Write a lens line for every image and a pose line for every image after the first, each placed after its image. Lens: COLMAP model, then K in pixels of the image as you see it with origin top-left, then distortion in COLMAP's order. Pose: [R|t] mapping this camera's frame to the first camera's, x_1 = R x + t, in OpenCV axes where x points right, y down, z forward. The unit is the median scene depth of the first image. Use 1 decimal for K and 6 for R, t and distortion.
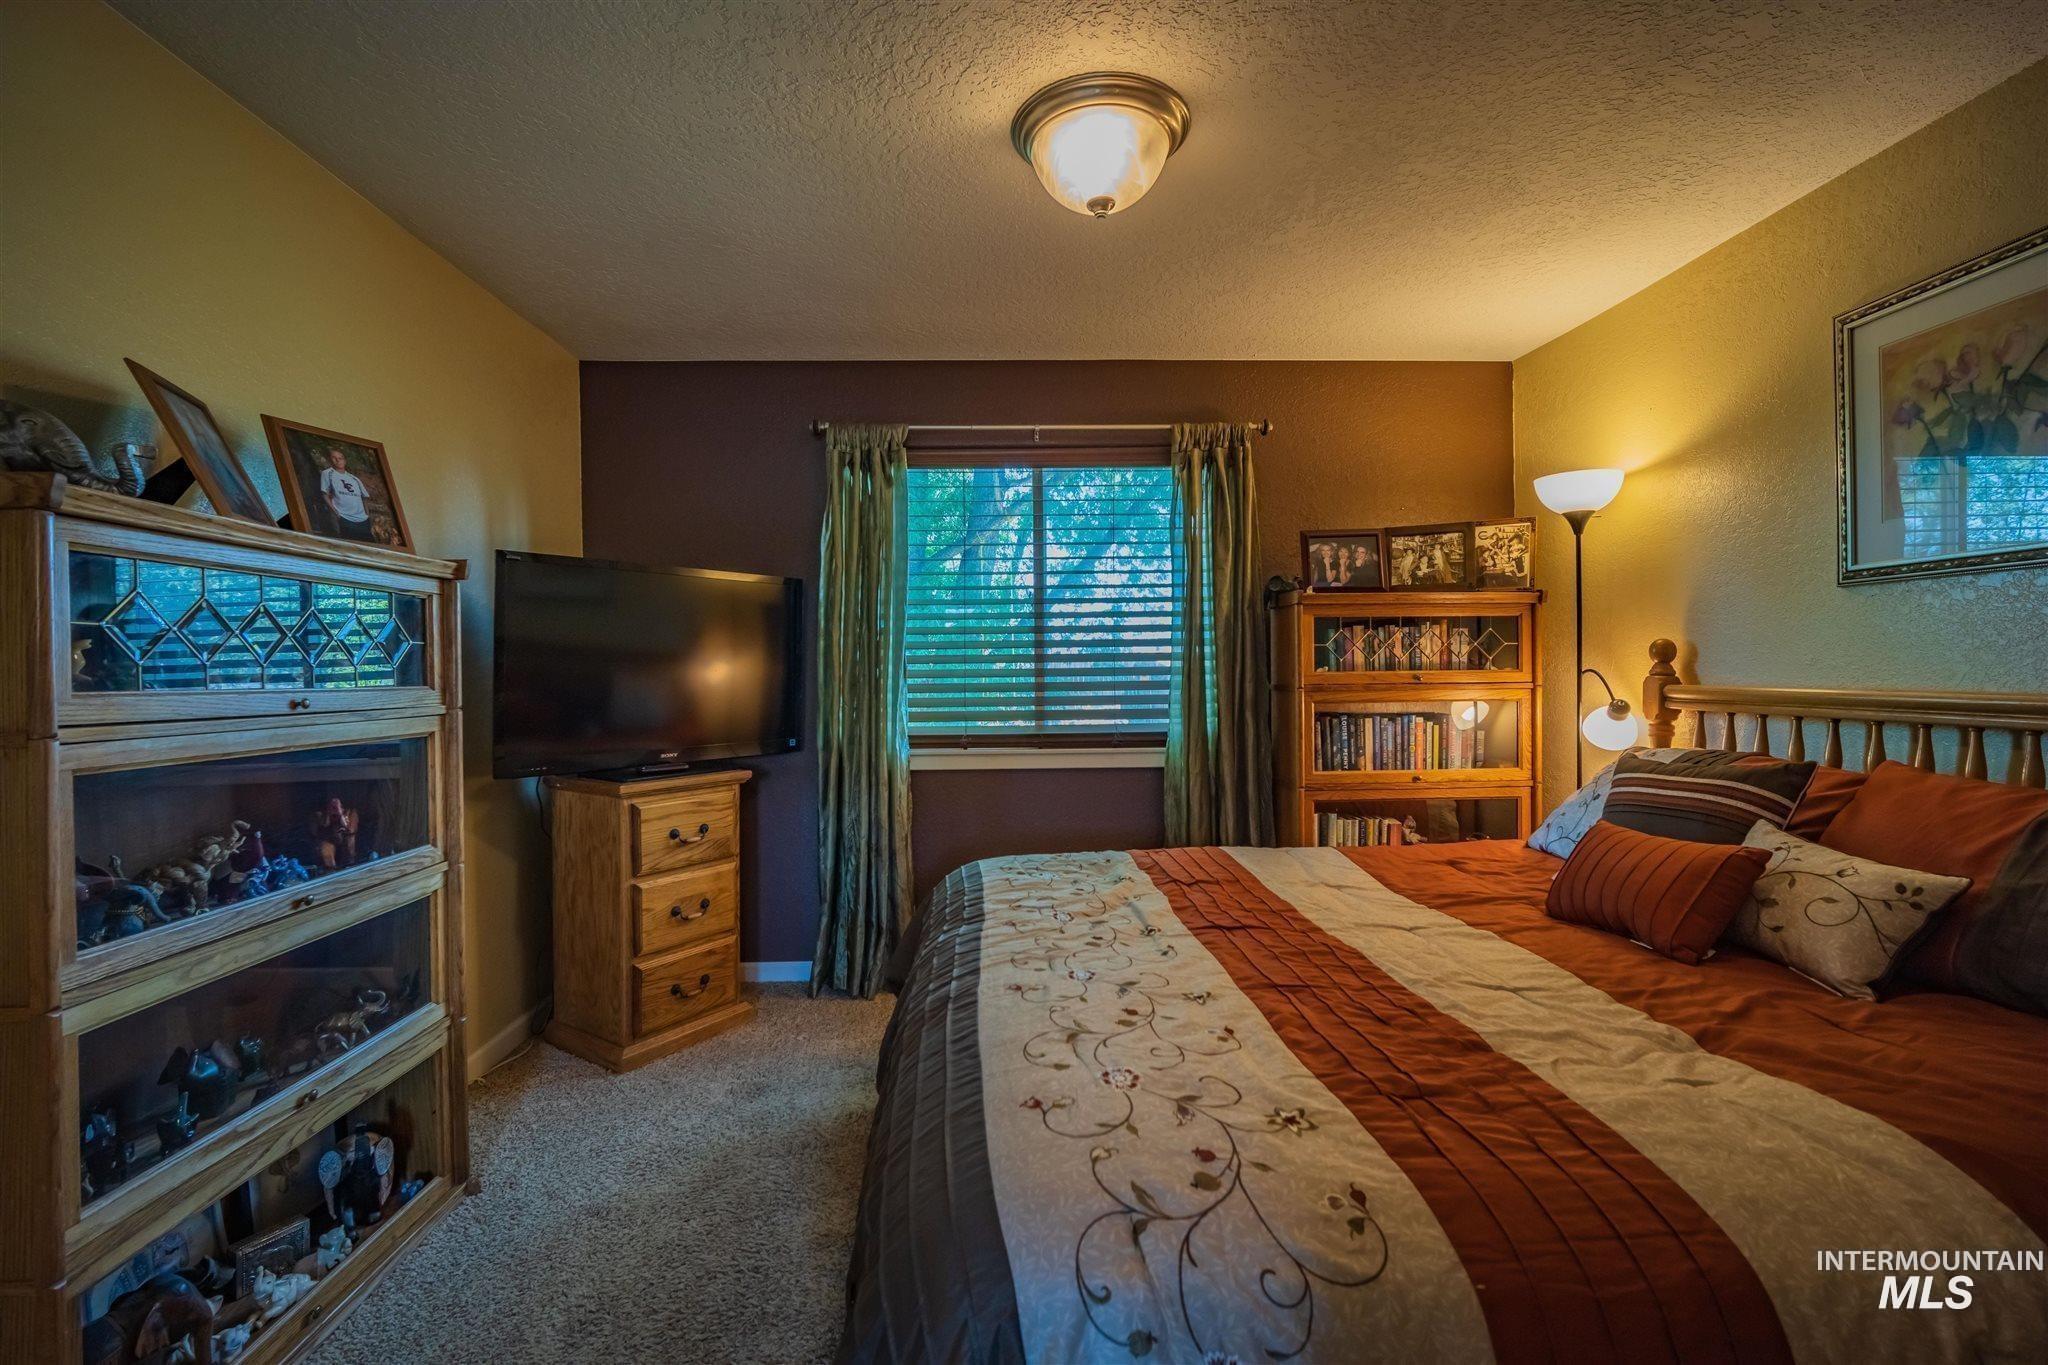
lens RADIAL K [[874.0, 0, 1004.9], [0, 874.0, 675.8], [0, 0, 1]] dist [-0.001405, 0.000389]
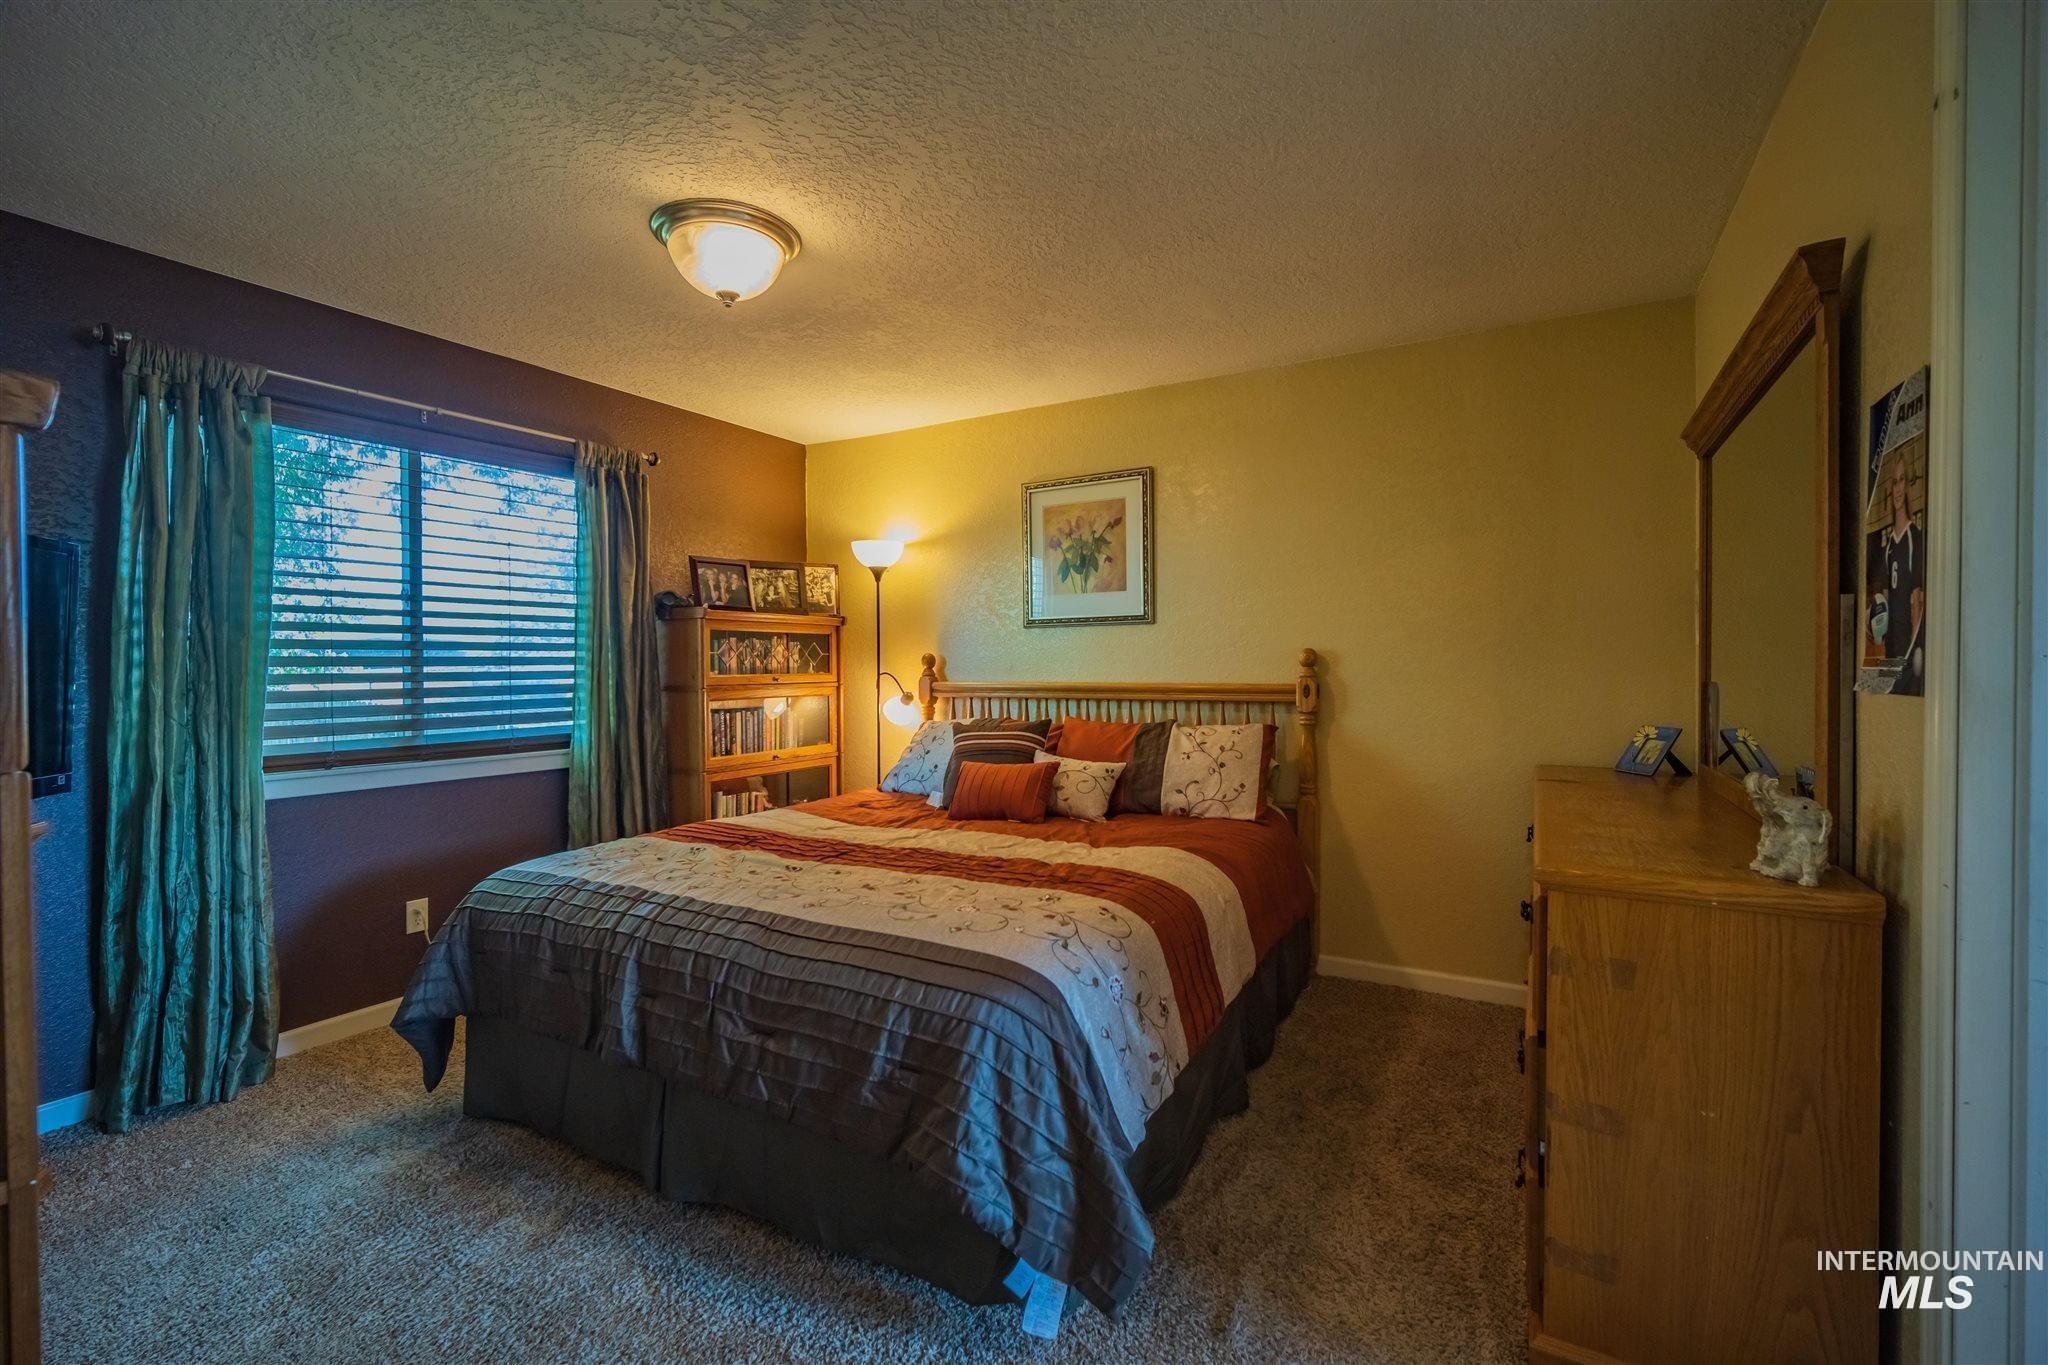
lens RADIAL K [[874.0, 0, 1004.9], [0, 874.0, 675.8], [0, 0, 1]] dist [-0.001405, 0.000389]
pose [[0.554550, -0.004087, 0.832140, -0.414232], [0.009281, 0.999956, -0.001274, 0.001871], [-0.832099, 0.008430, 0.554564, -0.004244]]
